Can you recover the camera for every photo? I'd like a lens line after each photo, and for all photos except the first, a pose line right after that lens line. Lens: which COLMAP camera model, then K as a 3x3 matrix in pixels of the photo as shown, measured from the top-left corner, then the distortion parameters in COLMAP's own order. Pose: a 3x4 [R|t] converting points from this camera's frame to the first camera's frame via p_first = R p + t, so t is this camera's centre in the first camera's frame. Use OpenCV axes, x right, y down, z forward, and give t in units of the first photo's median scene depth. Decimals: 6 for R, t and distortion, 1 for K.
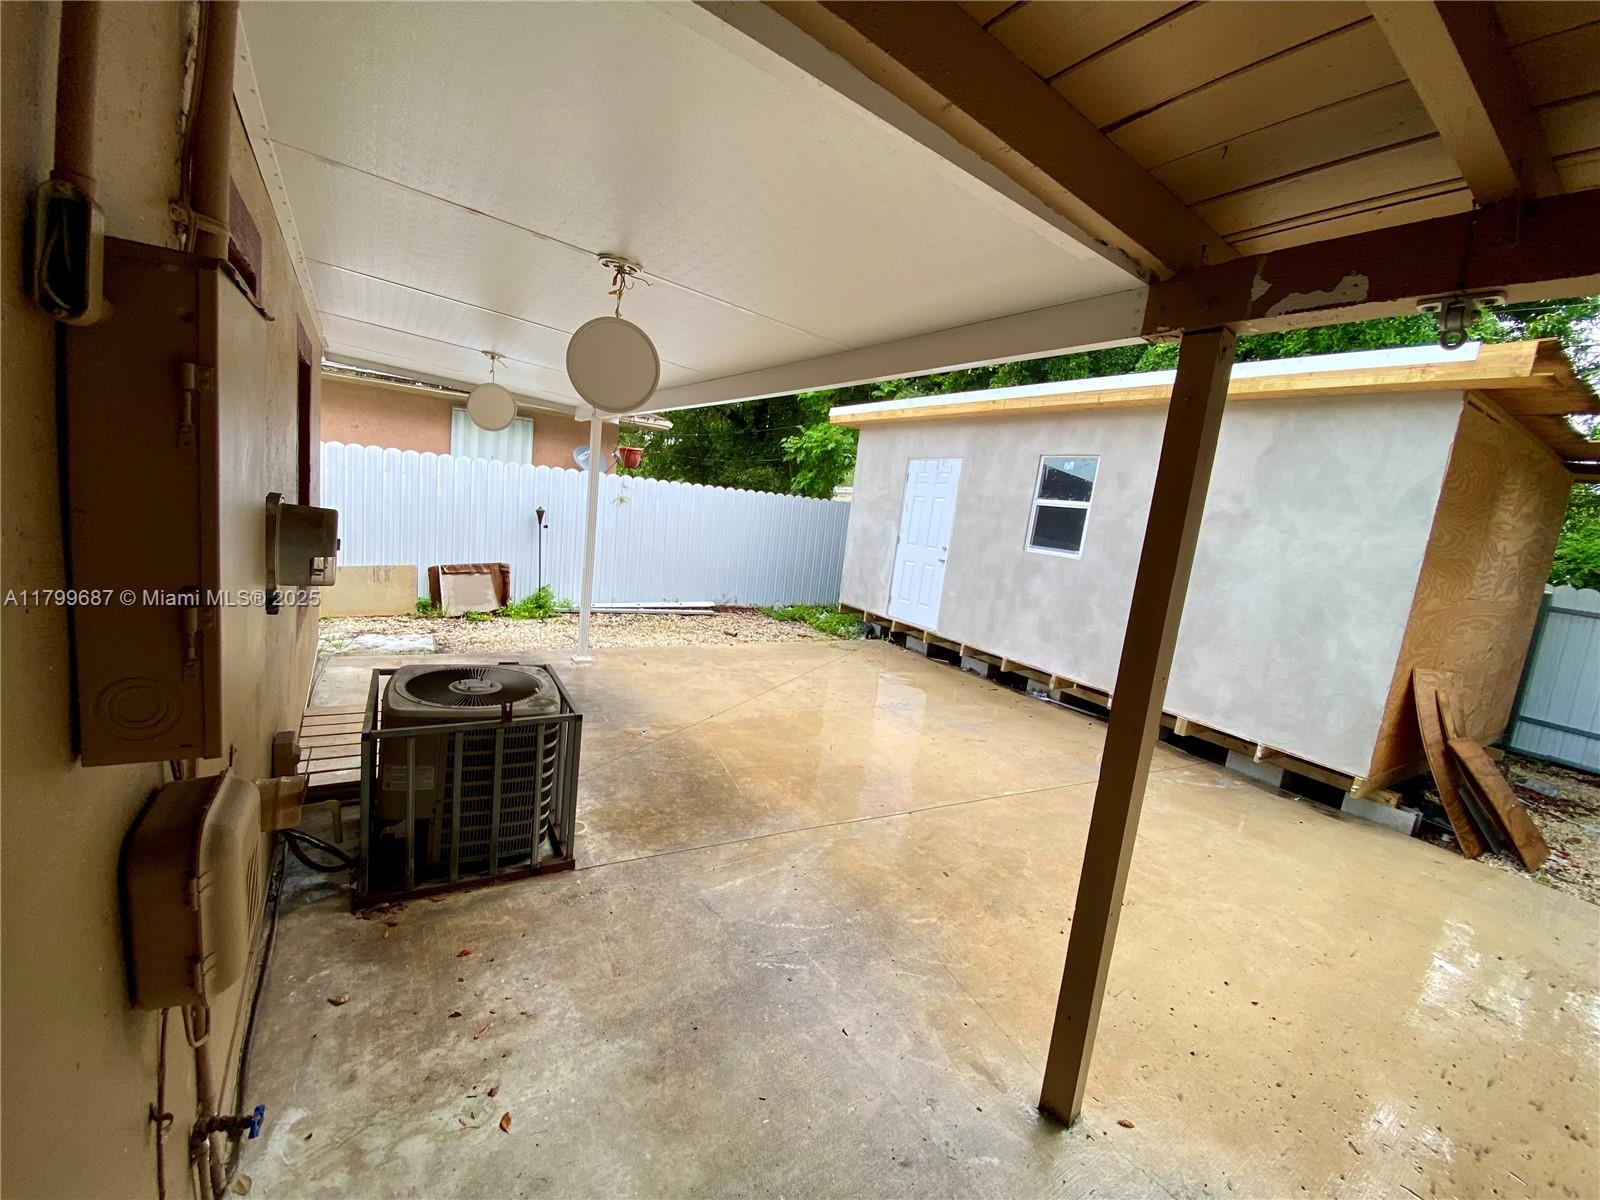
lens RADIAL K [[647.5, 0, 797.8], [0, 647.5, 600.5], [0, 0, 1]] dist [-0.003052, -0.000244]
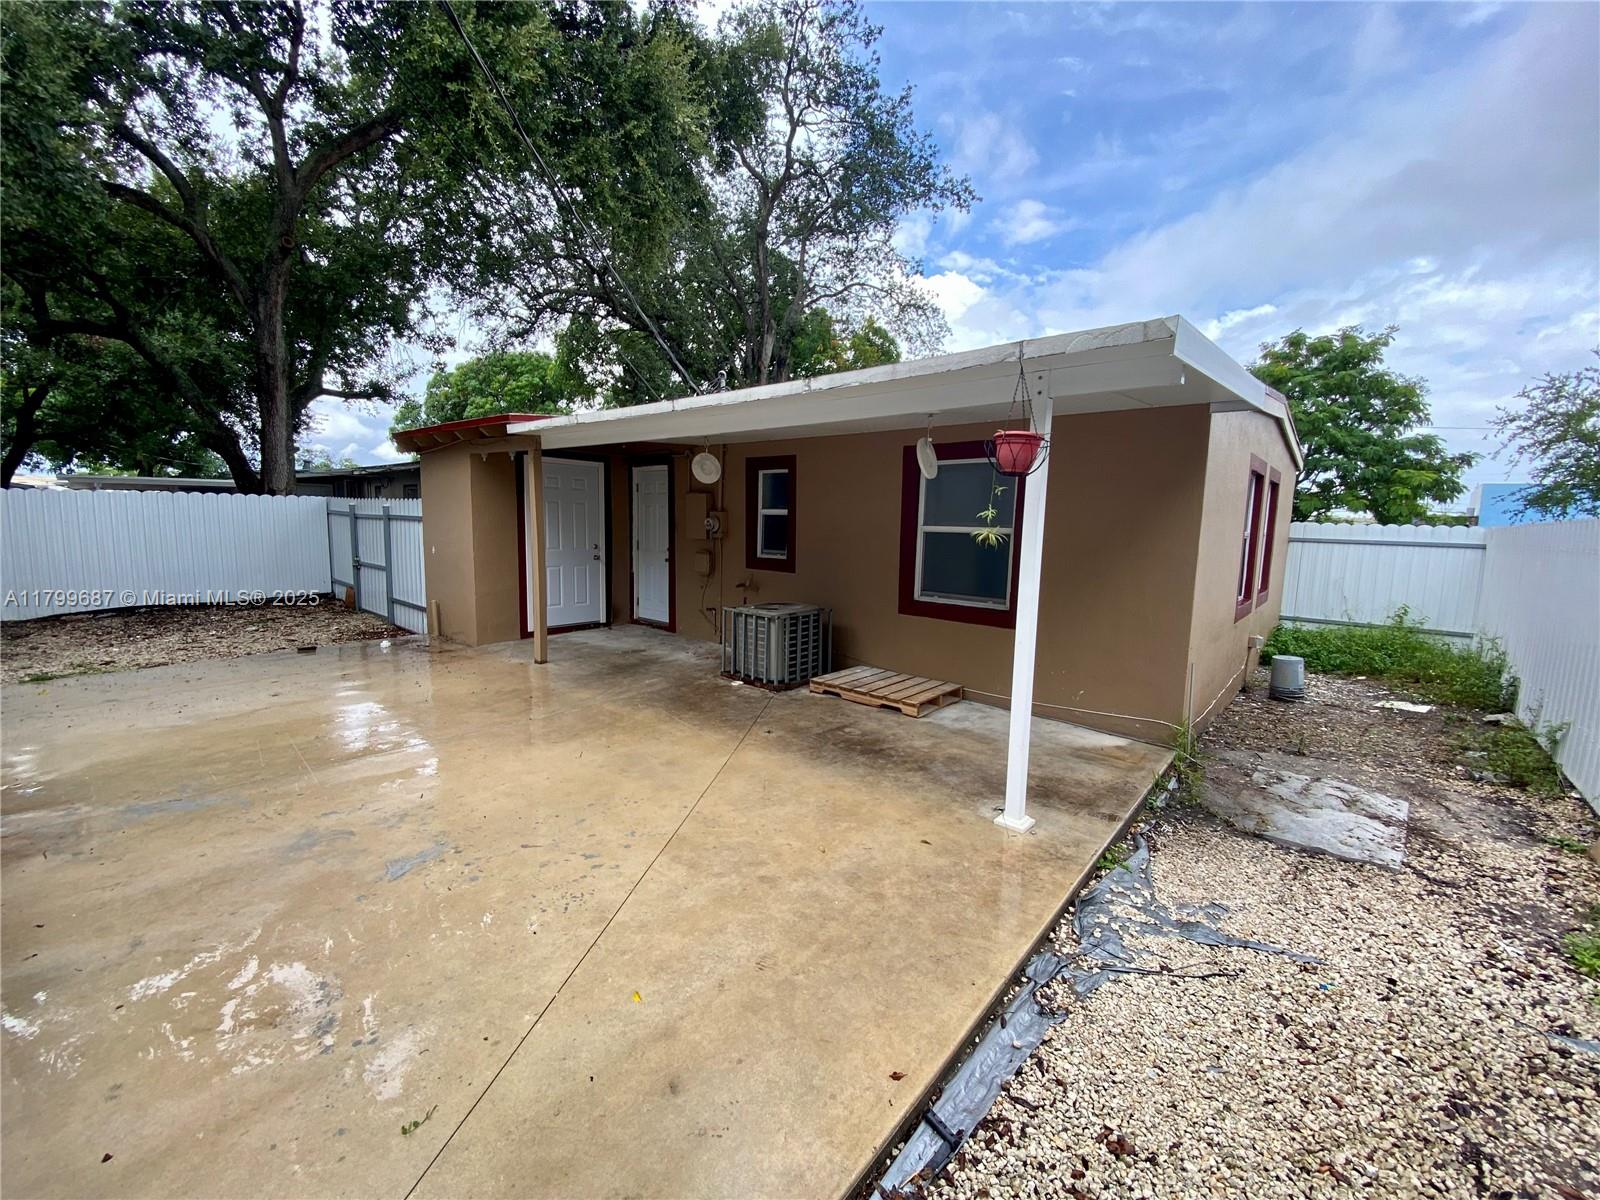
lens RADIAL K [[647.5, 0, 798.8], [0, 647.5, 594.4], [0, 0, 1]] dist [-0.003052, -0.000244]
pose [[-0.954577, -0.103332, -0.279472, 0.030220], [-0.171598, 0.957432, 0.232116, -0.214002], [0.243590, 0.269530, -0.931674, 1.529181]]
